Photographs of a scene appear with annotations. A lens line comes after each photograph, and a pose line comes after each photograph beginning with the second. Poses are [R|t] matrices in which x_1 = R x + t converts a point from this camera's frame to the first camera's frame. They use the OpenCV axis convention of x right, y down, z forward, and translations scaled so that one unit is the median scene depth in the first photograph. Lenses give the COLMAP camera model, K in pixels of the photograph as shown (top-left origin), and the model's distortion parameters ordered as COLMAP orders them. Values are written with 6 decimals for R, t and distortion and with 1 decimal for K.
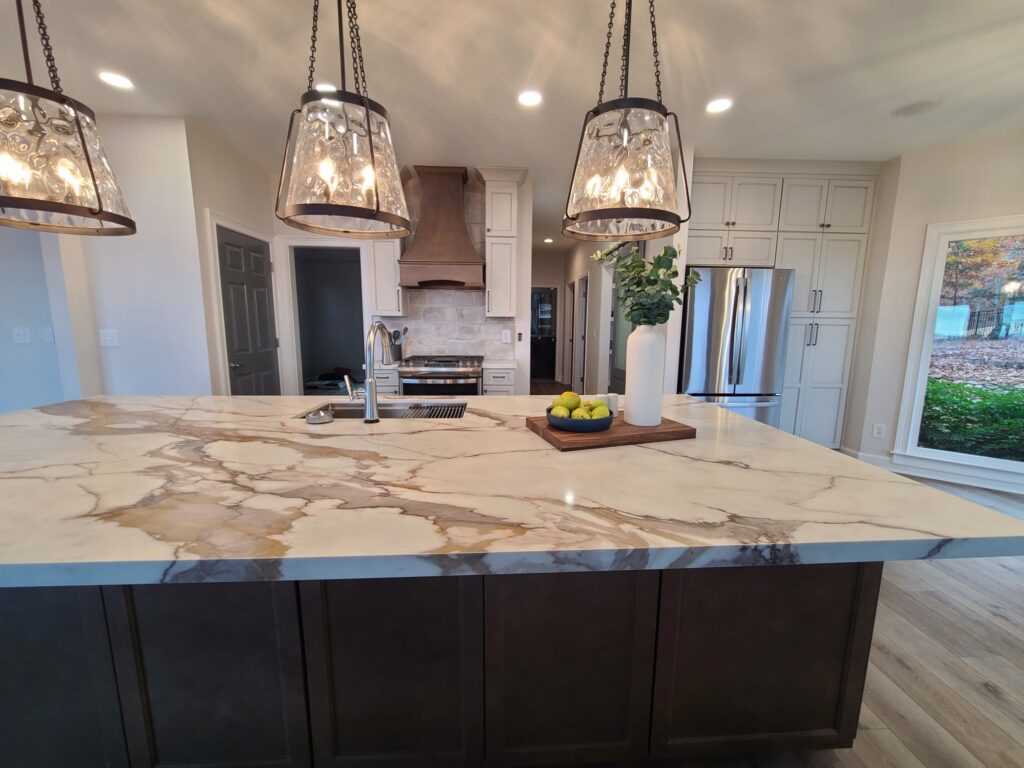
lens RADIAL K [[419.2, 0, 518.7], [0, 419.2, 387.6], [0, 0, 1]] dist [-0.002450, 0.000903]
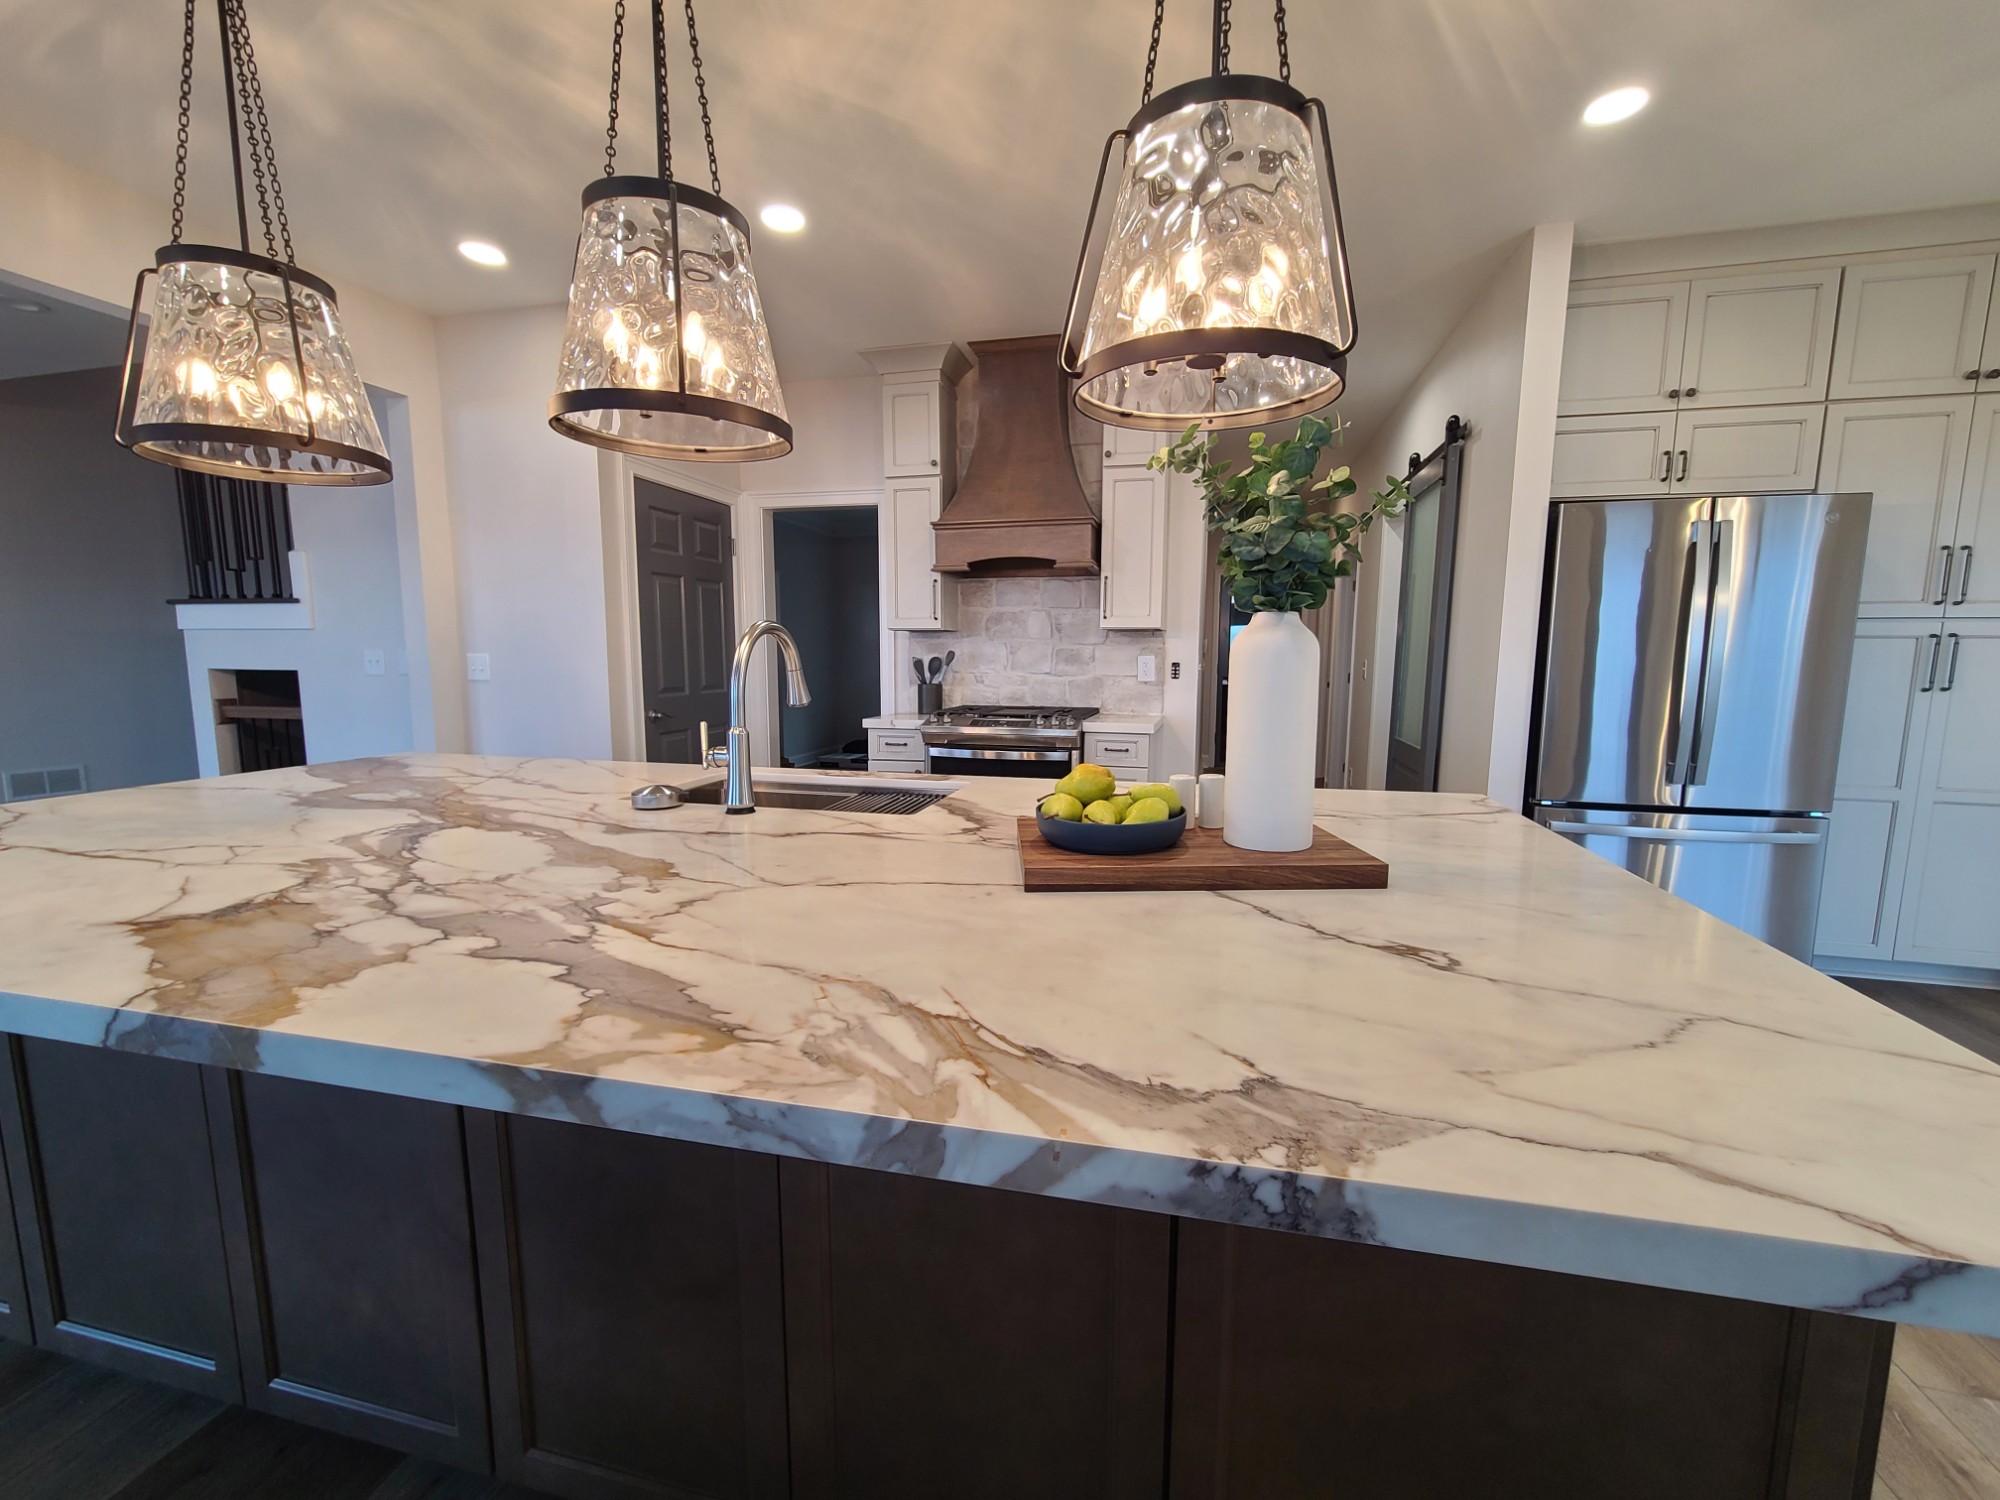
lens RADIAL K [[818.8, 0, 1012.4], [0, 818.8, 757.4], [0, 0, 1]] dist [-0.002450, 0.000903]
pose [[0.957510, 0.031707, -0.286651, 0.284729], [-0.039889, 0.998945, -0.022749, 0.025638], [0.285627, 0.033217, 0.957765, 0.132035]]
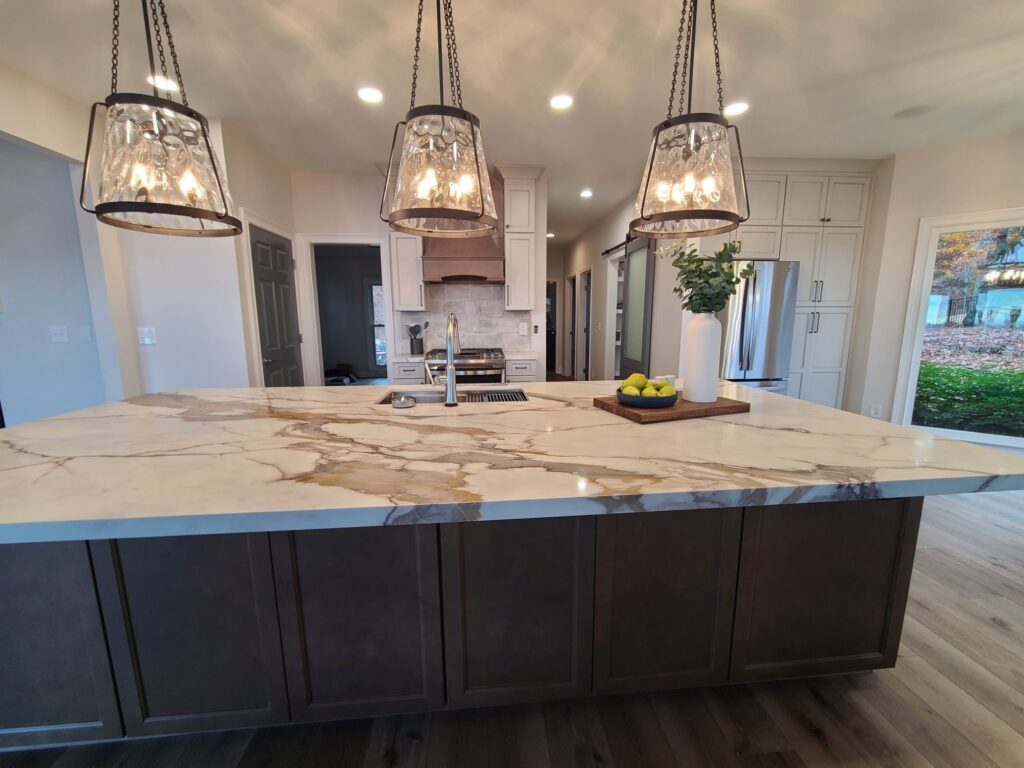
lens RADIAL K [[419.2, 0, 519.1], [0, 419.2, 387.7], [0, 0, 1]] dist [-0.002450, 0.000903]
pose [[0.999210, -0.020010, 0.034324, -0.228676], [0.019569, 0.999722, 0.013141, 0.026337], [-0.034577, -0.012459, 0.999324, -0.107759]]
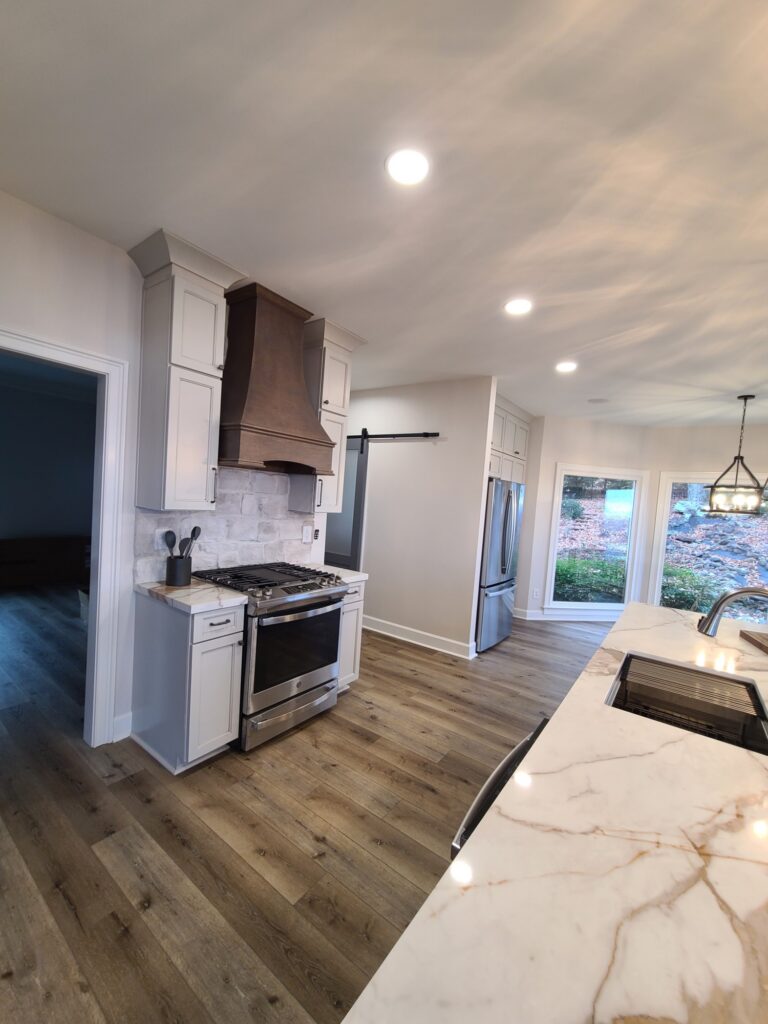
lens RADIAL K [[419.2, 0, 381.6], [0, 419.2, 518.4], [0, 0, 1]] dist [-0.002450, 0.000903]
pose [[0.632955, -0.001892, 0.774186, -1.584494], [0.052309, 0.997816, -0.040329, -0.331264], [-0.772420, 0.066023, 0.631672, 1.176553]]
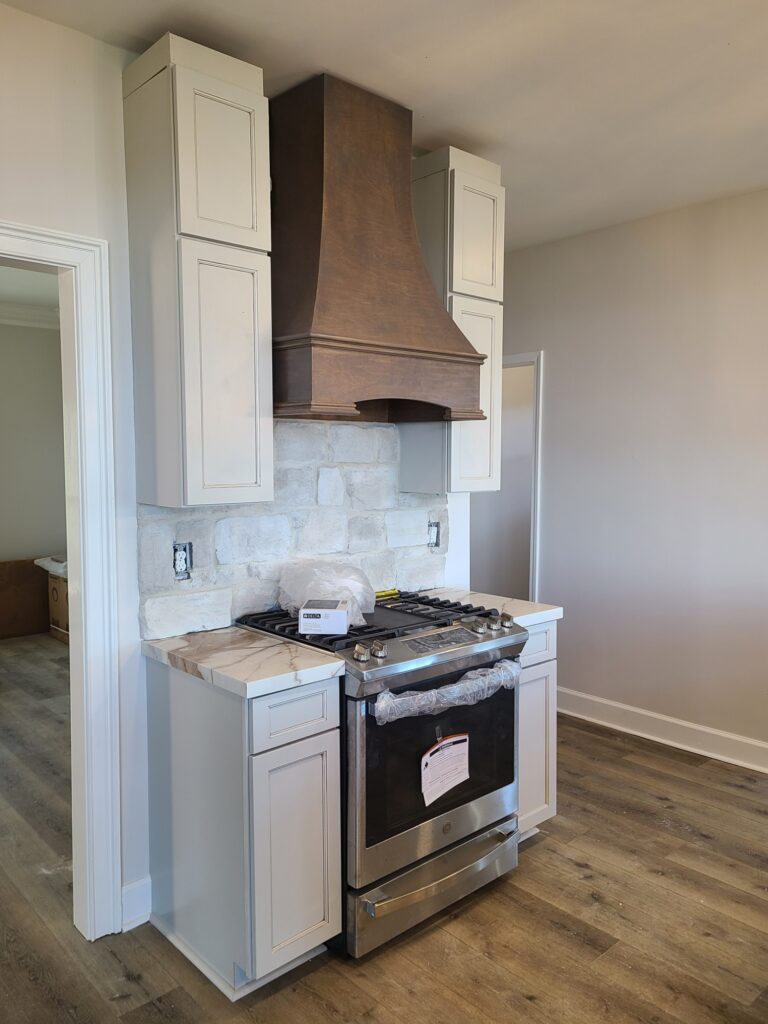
lens RADIAL K [[769.2, 0, 401.3], [0, 769.2, 506.5], [0, 0, 1]] dist [0.074577, -0.060234]
pose [[0.766721, -0.050521, 0.639989, -1.560965], [0.103984, 0.993508, -0.046147, -0.348553], [-0.633503, 0.101930, 0.766997, 1.297896]]
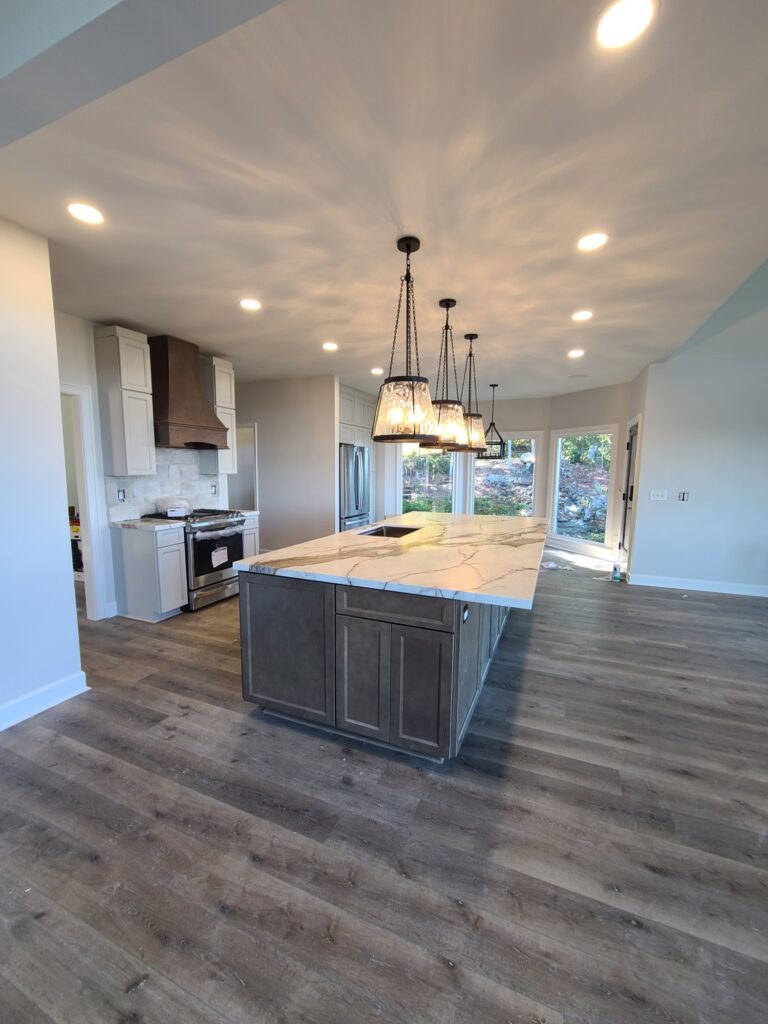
lens RADIAL K [[419.2, 0, 381.8], [0, 419.2, 519.8], [0, 0, 1]] dist [-0.002450, 0.000903]
pose [[0.444487, -0.115617, 0.888293, -2.507668], [0.135687, 0.988884, 0.060814, -0.143710], [-0.885449, 0.093499, 0.455233, 0.226906]]
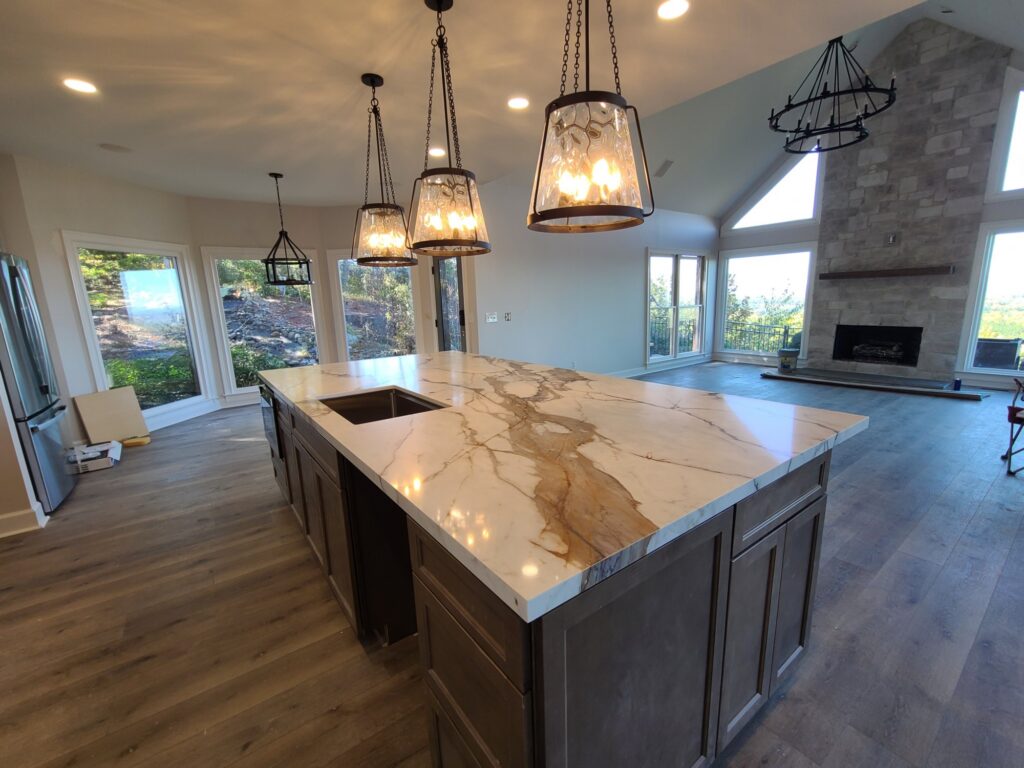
lens RADIAL K [[437.4, 0, 518.1], [0, 437.4, 385.1], [0, 0, 1]] dist [0.000686, -0.000216]
pose [[-0.554488, -0.154109, 0.817798, -1.734422], [0.156702, 0.945790, 0.284476, -0.304171], [-0.817305, 0.285889, -0.500280, 1.577106]]
